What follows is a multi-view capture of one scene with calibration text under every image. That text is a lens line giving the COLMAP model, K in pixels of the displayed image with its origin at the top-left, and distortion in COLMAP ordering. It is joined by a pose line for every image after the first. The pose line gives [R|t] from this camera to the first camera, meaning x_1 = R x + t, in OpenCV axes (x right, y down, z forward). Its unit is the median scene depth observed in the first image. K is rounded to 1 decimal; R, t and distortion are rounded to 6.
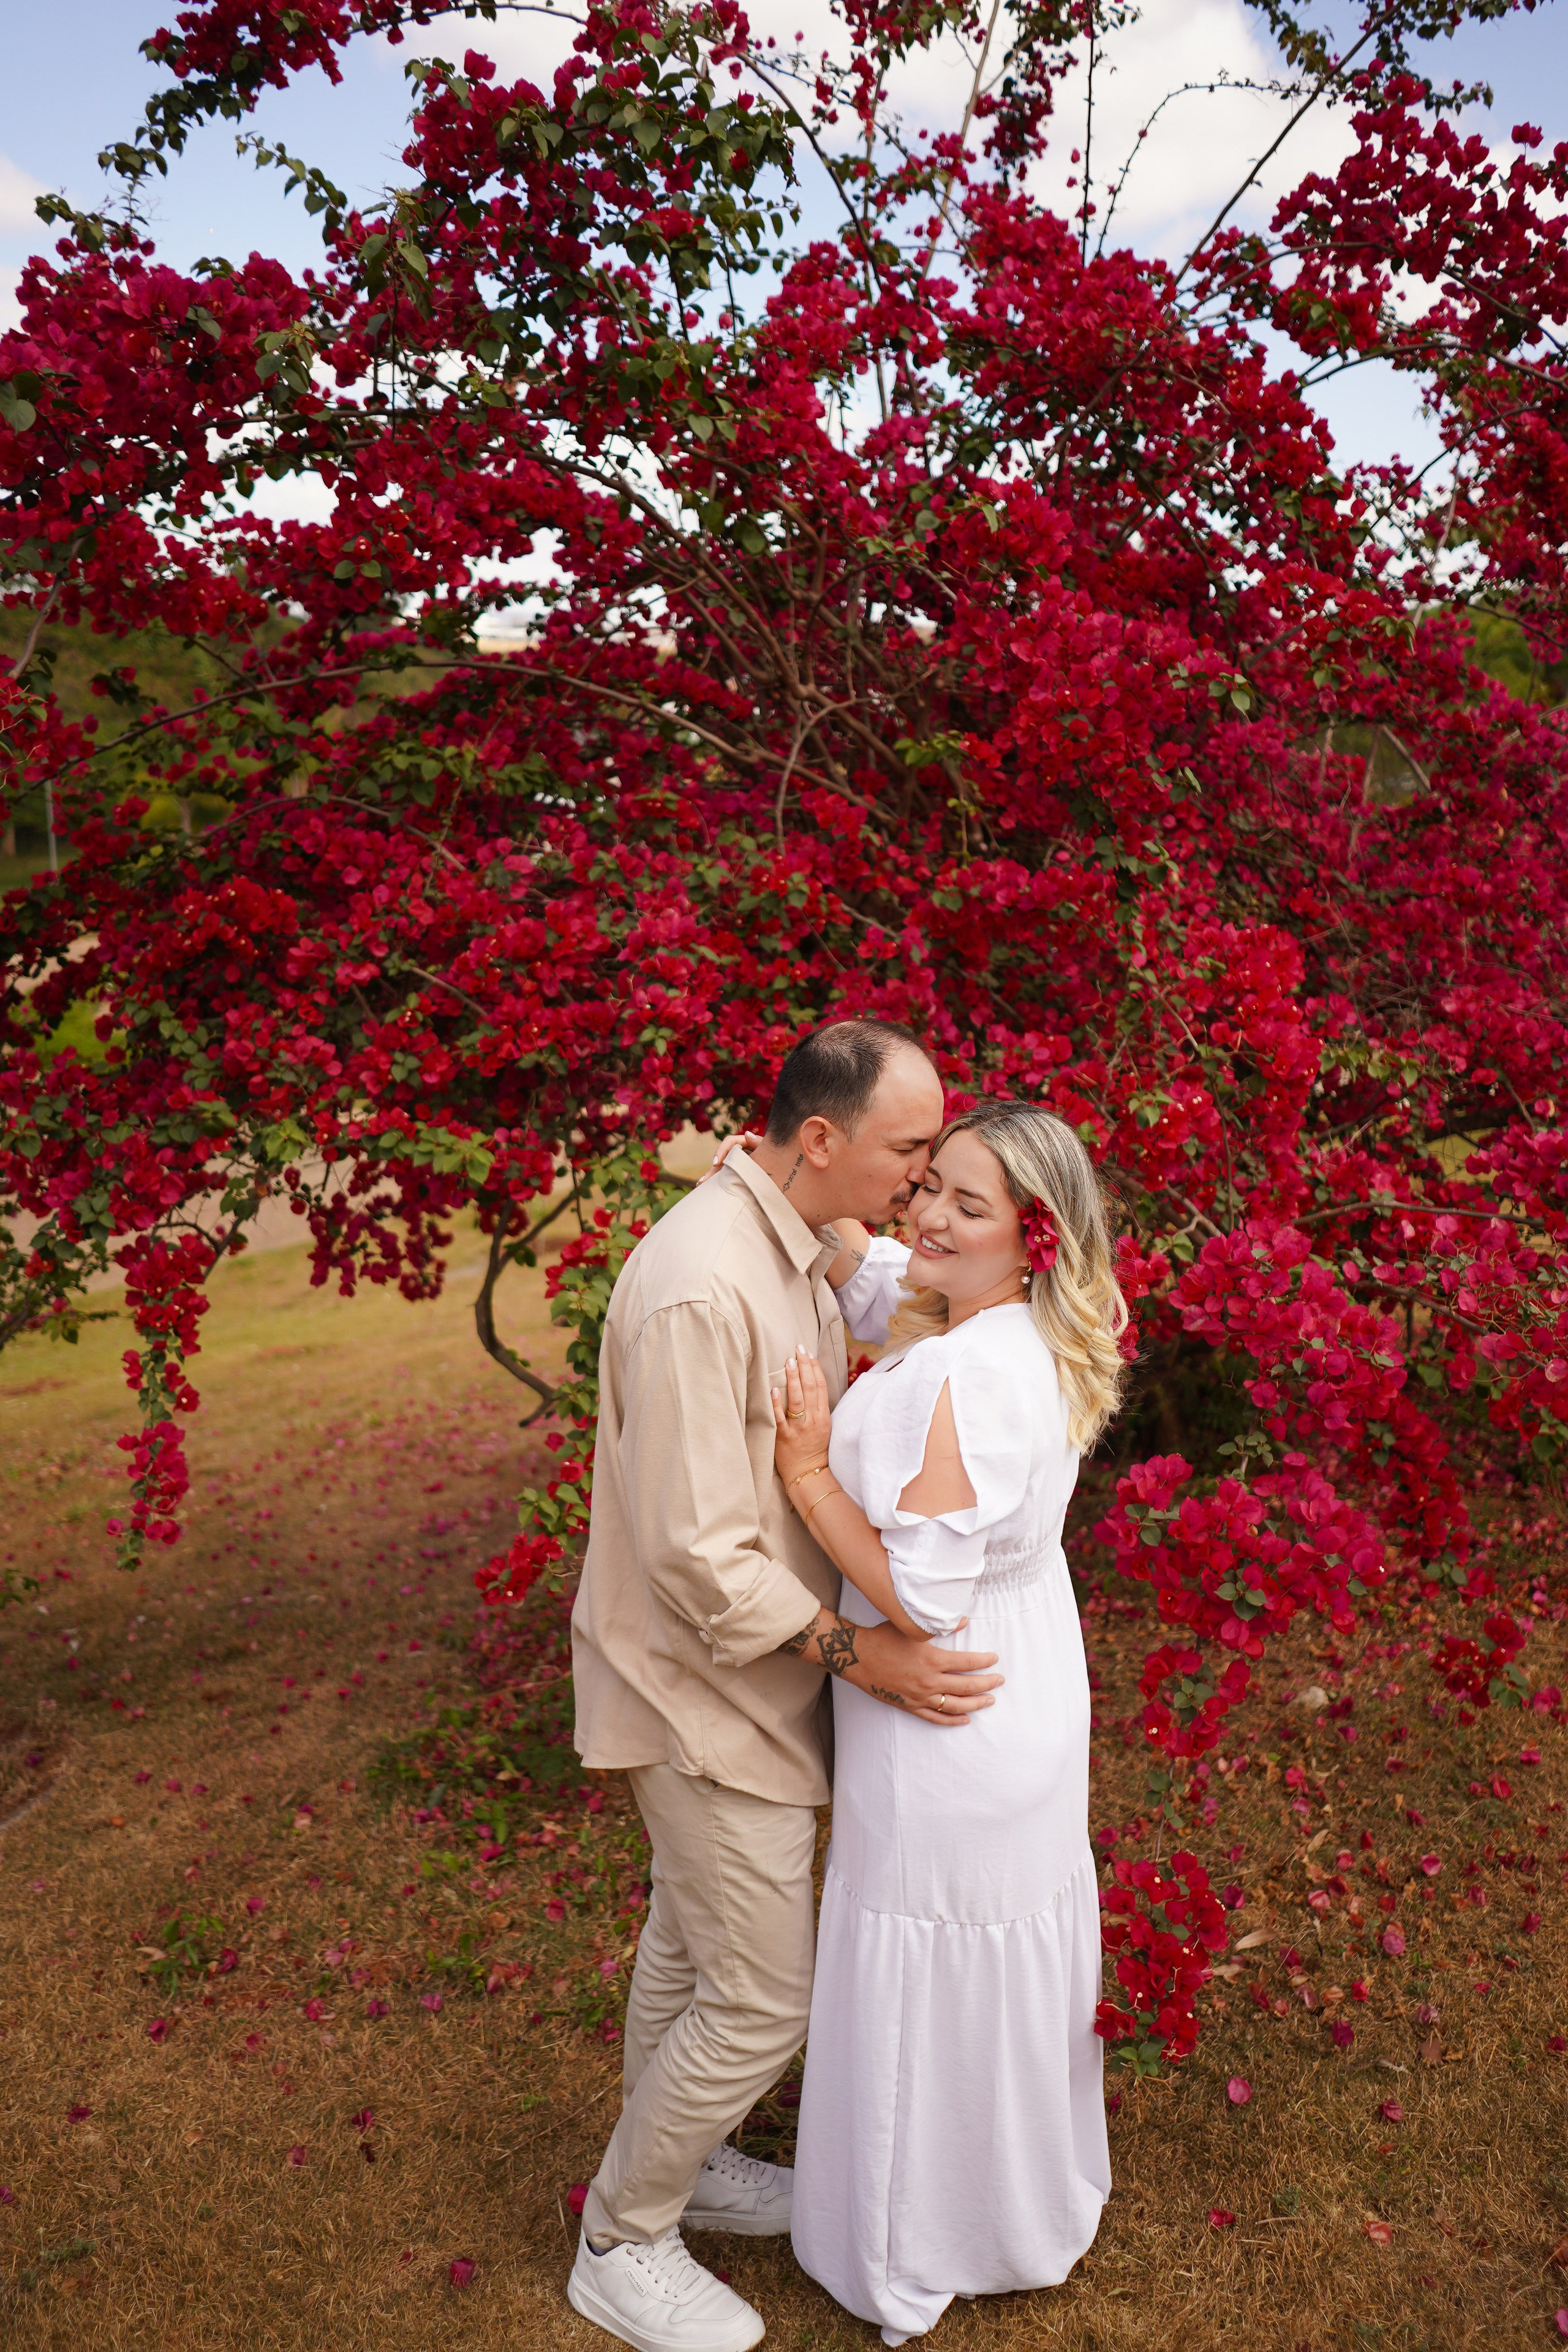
lens RADIAL K [[1852.5, 0, 787.7], [0, 1852.5, 1229.0], [0, 0, 1]] dist [-0.009330, 0.022331]
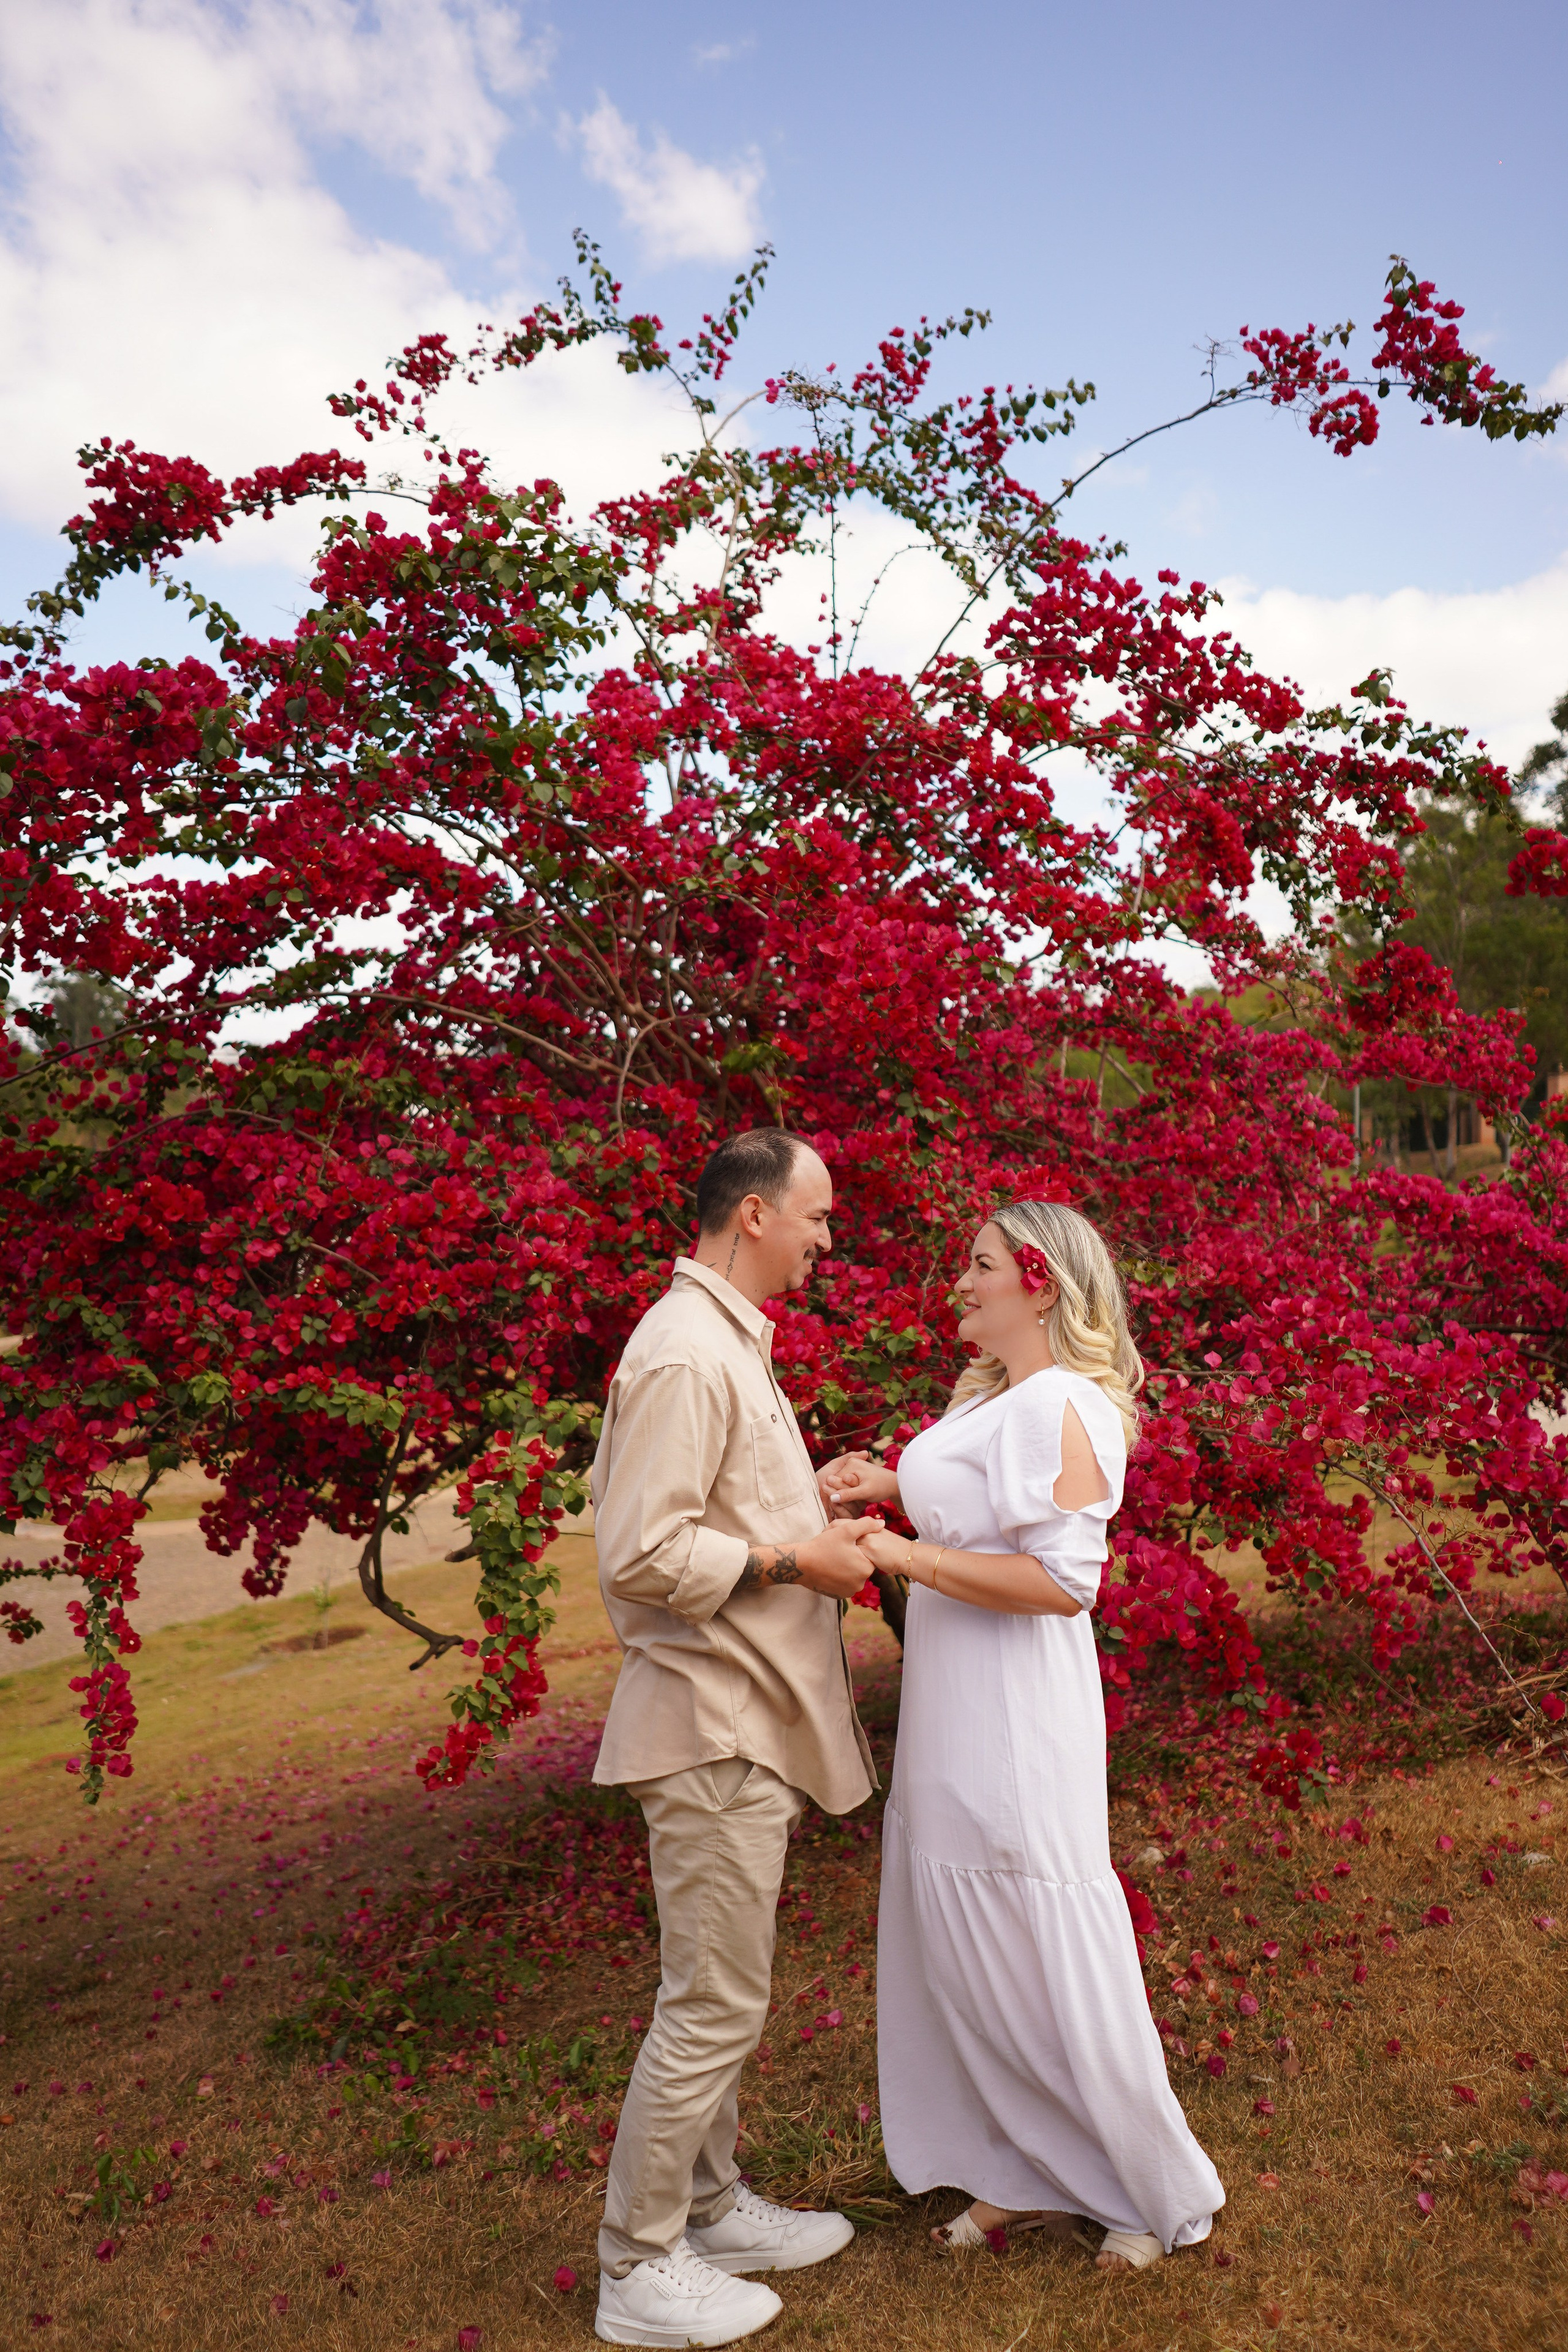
lens RADIAL K [[1852.5, 0, 787.7], [0, 1852.5, 1229.0], [0, 0, 1]] dist [-0.009330, 0.022331]
pose [[0.989526, -0.050406, 0.135271, -0.065219], [0.077837, 0.975472, -0.205901, 0.102816], [-0.121575, 0.214274, 0.969178, -0.134872]]
